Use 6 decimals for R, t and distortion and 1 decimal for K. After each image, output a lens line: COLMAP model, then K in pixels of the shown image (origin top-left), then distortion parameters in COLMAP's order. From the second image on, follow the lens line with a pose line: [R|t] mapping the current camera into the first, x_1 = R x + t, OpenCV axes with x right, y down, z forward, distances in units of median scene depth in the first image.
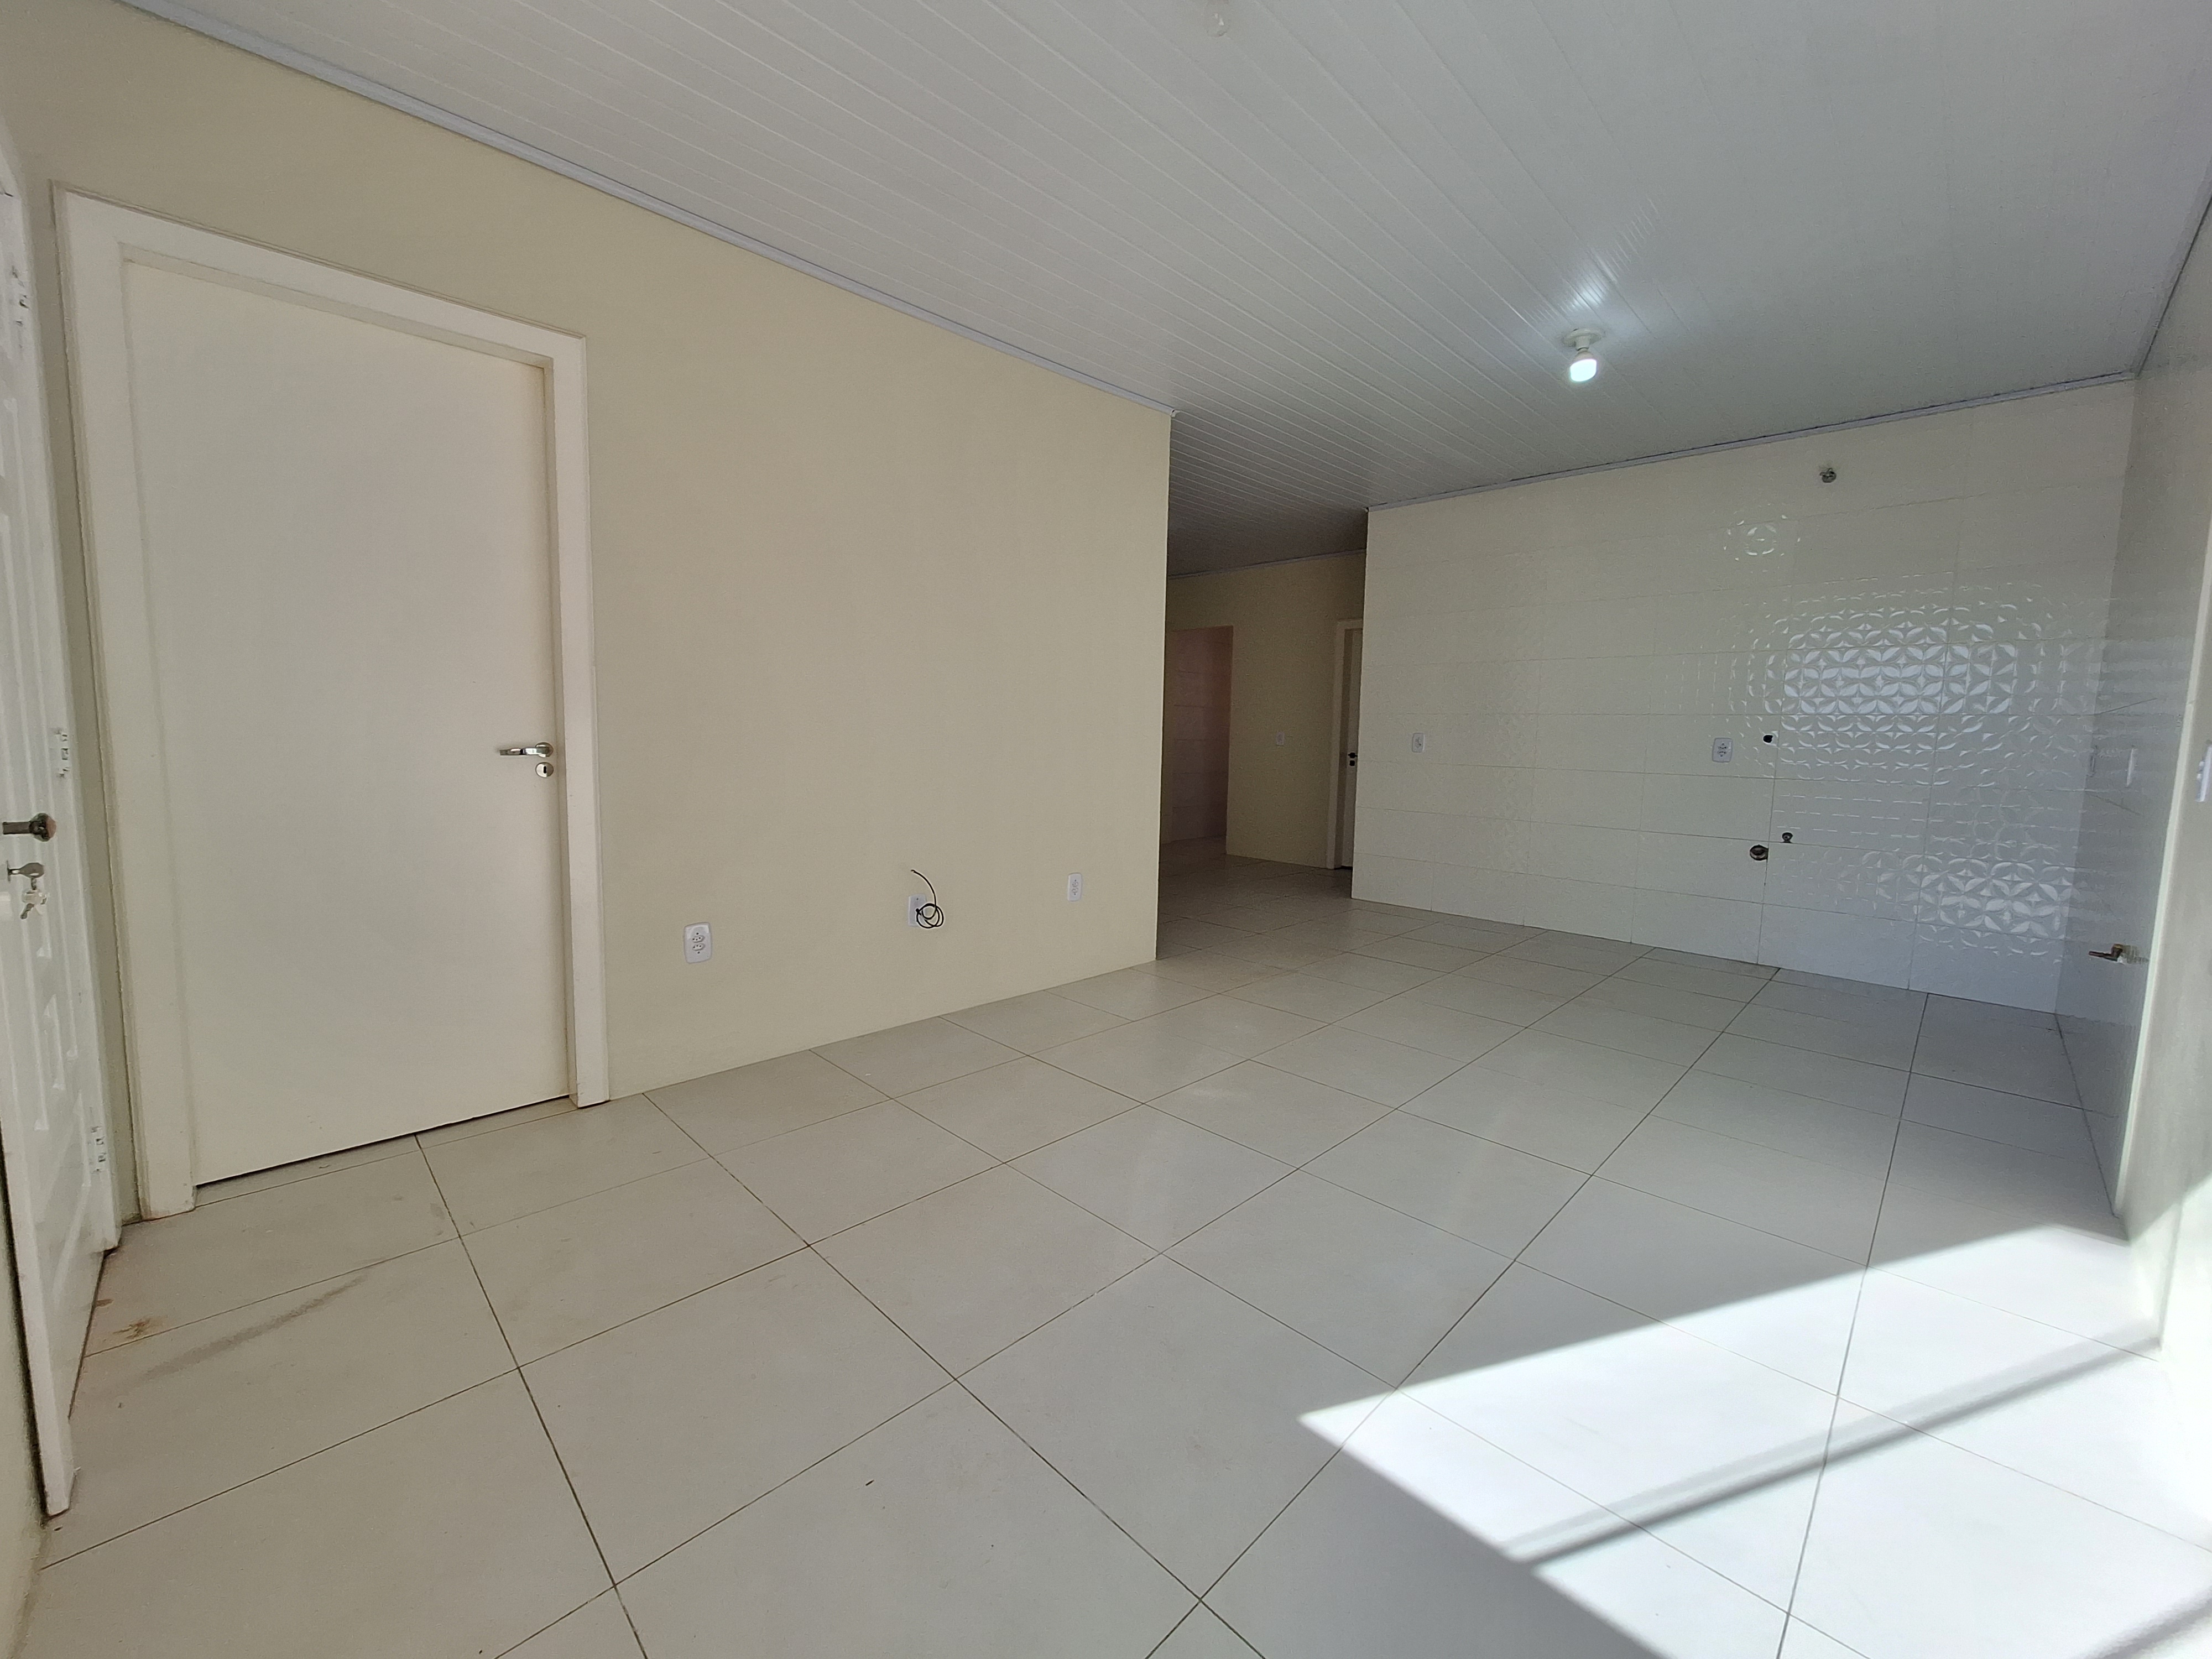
lens RADIAL K [[875.7, 0, 1090.8], [0, 875.7, 818.8], [0, 0, 1]] dist [0.003021, 0.000261]
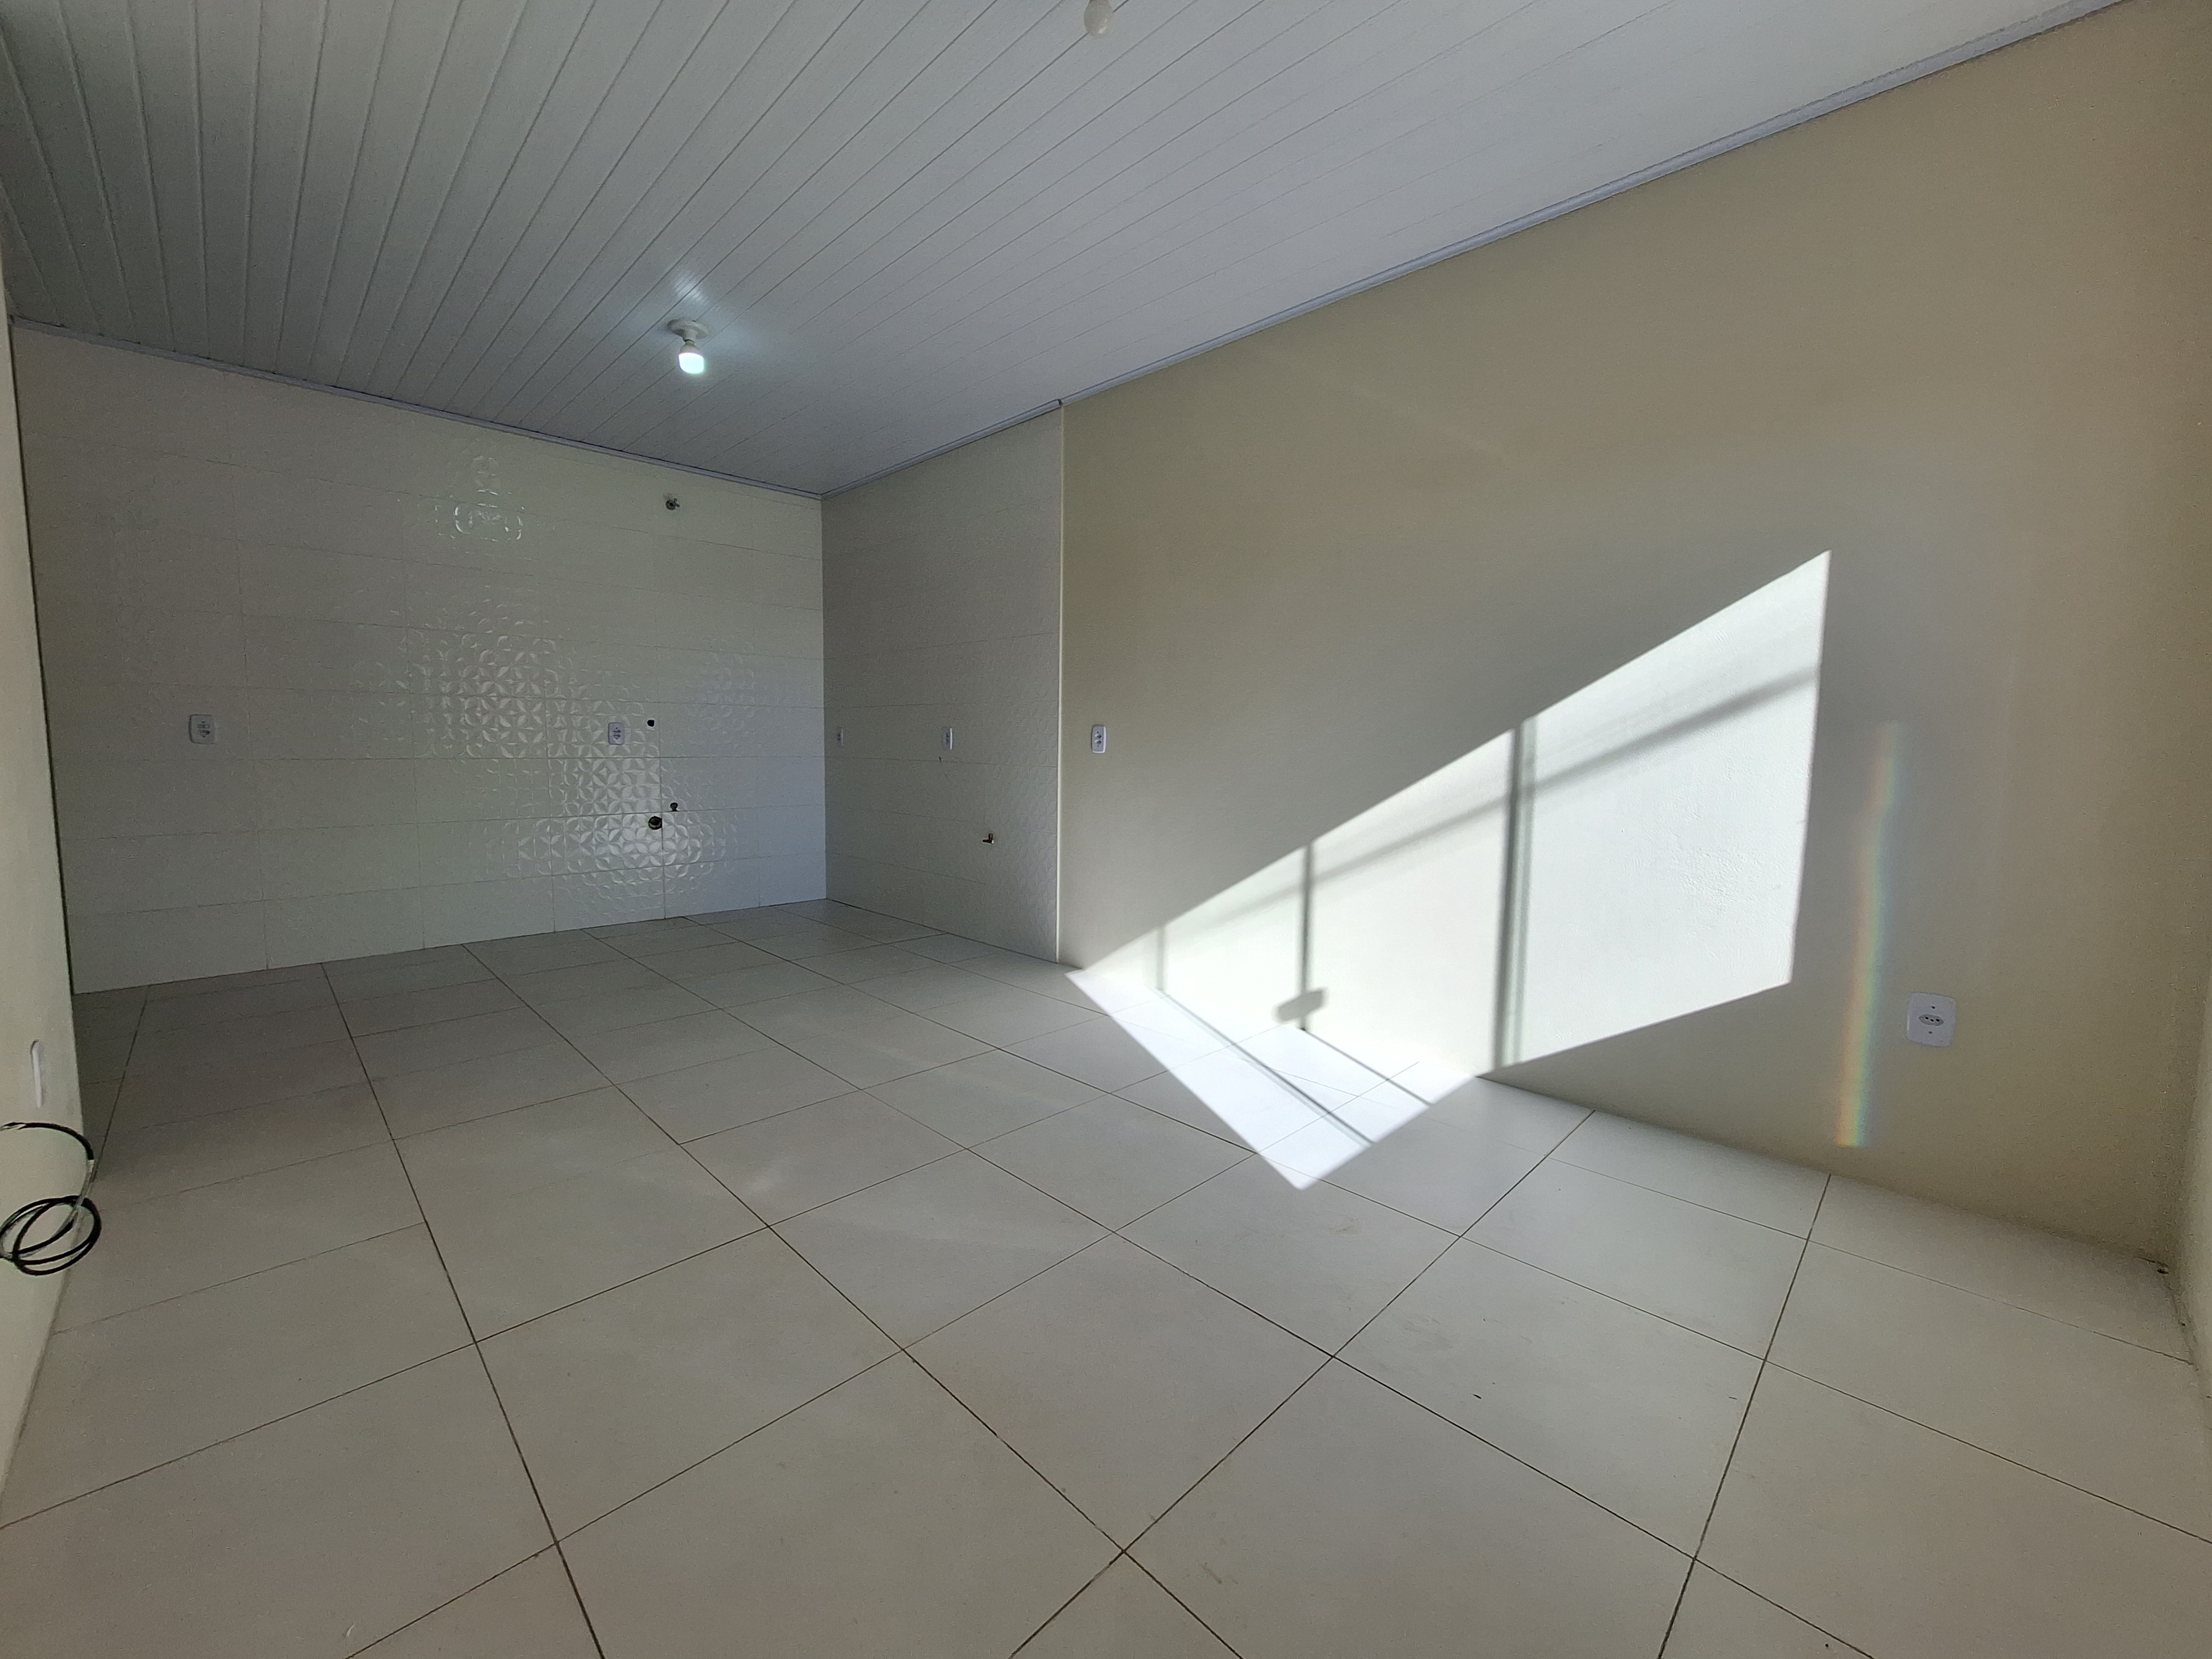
lens RADIAL K [[875.7, 0, 1090.0], [0, 875.7, 832.5], [0, 0, 1]] dist [0.003021, 0.000261]
pose [[-0.001830, -0.127741, 0.991806, -0.420080], [0.085003, 0.988198, 0.127433, -0.050829], [-0.996379, 0.084539, 0.009050, 0.465645]]
